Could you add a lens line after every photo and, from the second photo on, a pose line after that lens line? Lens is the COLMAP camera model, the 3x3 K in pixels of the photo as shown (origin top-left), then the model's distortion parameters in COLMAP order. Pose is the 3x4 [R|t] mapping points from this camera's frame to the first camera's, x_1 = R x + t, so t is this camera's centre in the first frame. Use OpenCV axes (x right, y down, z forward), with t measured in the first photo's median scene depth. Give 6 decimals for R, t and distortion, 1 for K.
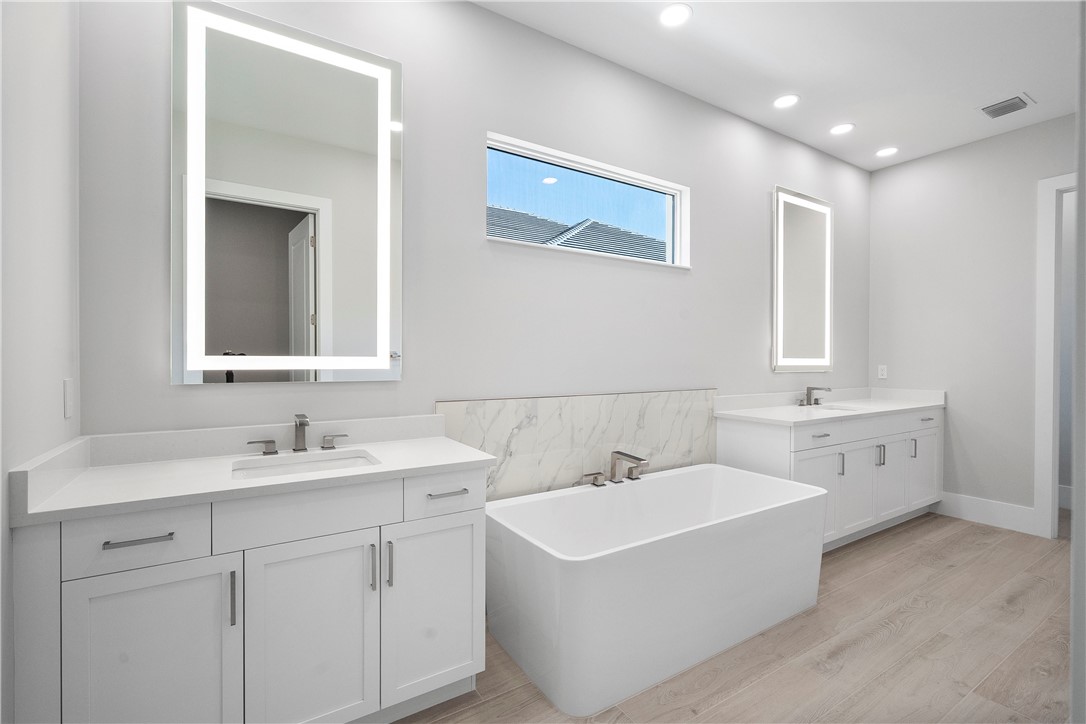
lens RADIAL K [[490.6, 0, 541.6], [0, 490.6, 364.2], [0, 0, 1]] dist [0.000005, 0.000686]
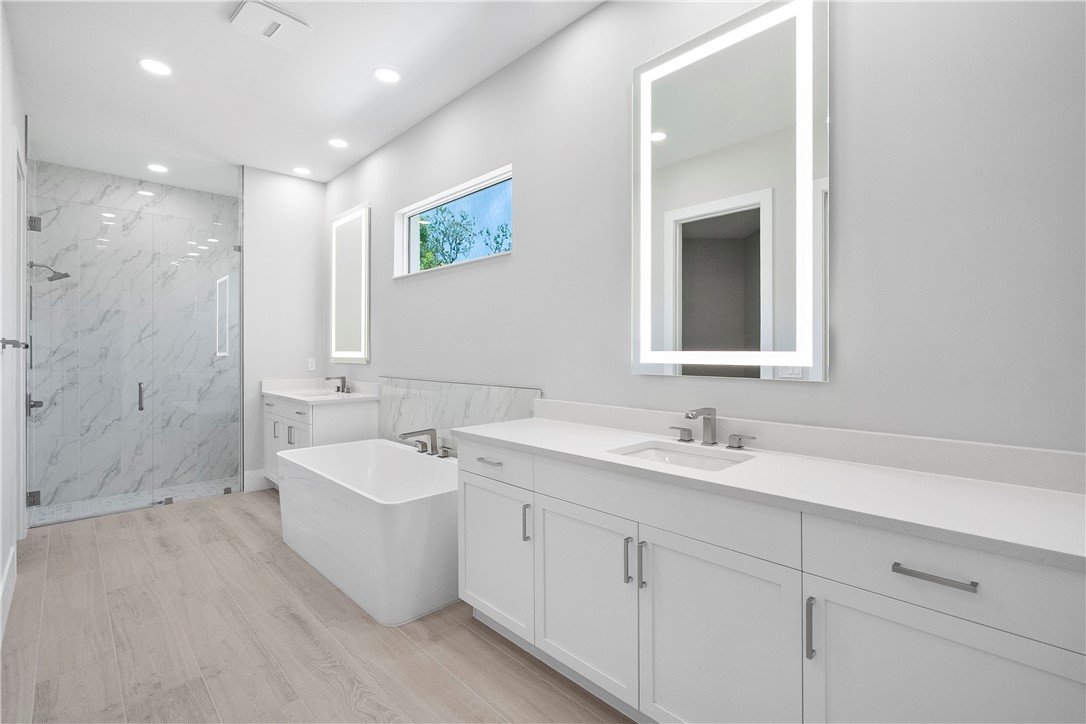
lens RADIAL K [[490.6, 0, 541.1], [0, 490.6, 354.0], [0, 0, 1]] dist [0.000005, 0.000686]
pose [[0.200981, -0.002576, -0.979592, 1.375697], [-0.012589, 0.999907, -0.005212, -0.004302], [0.979514, 0.013379, 0.200930, 1.006265]]
